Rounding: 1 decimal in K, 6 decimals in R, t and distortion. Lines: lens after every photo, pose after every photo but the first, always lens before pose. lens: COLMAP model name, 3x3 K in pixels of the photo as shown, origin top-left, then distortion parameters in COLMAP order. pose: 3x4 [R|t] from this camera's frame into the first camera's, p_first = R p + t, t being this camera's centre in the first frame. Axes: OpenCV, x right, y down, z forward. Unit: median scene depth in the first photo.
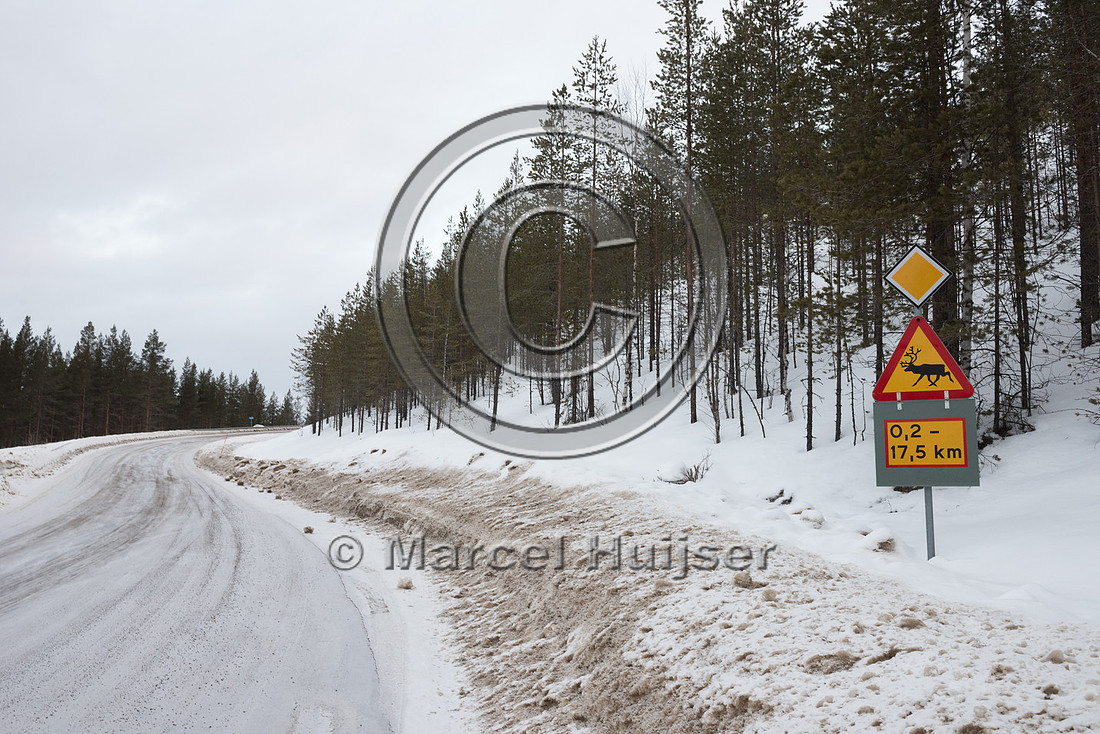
lens RADIAL K [[904.4, 0, 549.2], [0, 904.4, 367.0], [0, 0, 1]] dist [-0.049899, 0.003390]
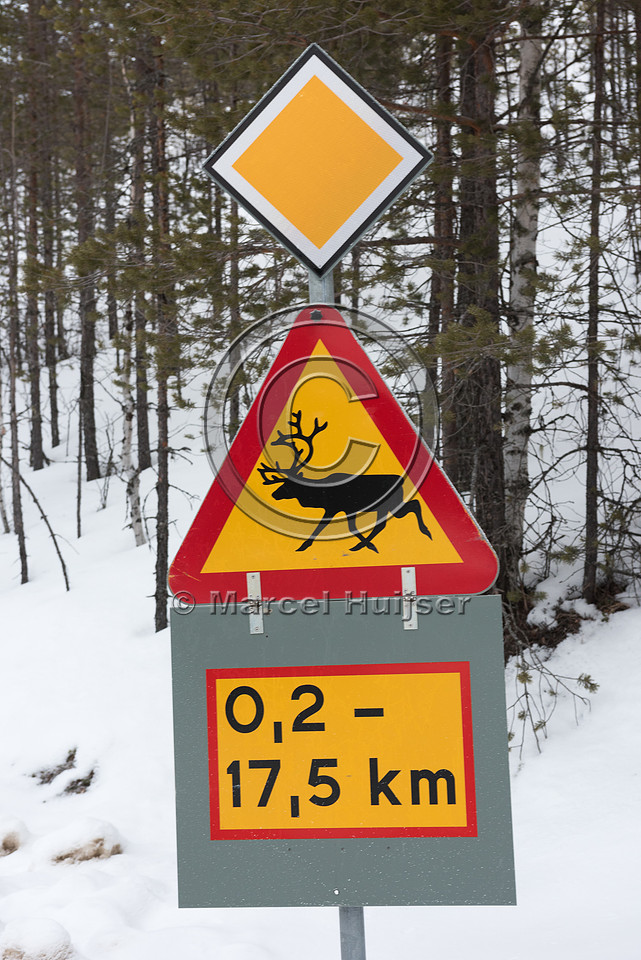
lens RADIAL K [[1638.0, 0, 321.3], [0, 1638.0, 478.2], [0, 0, 1]] dist [0.133666, 0.000000]
pose [[0.958144, -0.021831, 0.285453, 0.184518], [0.004217, 0.998056, 0.062175, -0.024059], [-0.286255, -0.058369, 0.956374, 0.349911]]
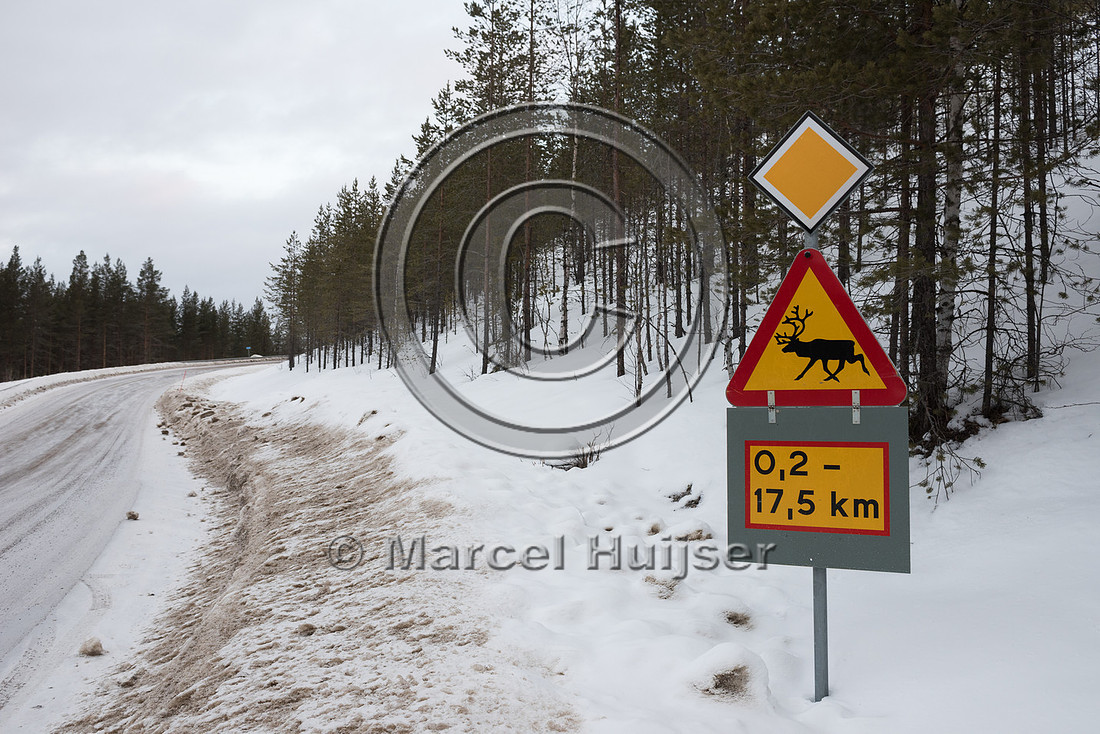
lens RADIAL K [[904.4, 0, 553.1], [0, 904.4, 368.4], [0, 0, 1]] dist [-0.049899, 0.003390]
pose [[0.999568, -0.007359, -0.028454, 0.192799], [0.009830, 0.996100, 0.087681, -0.024165], [0.027698, -0.087923, 0.995742, 0.321241]]
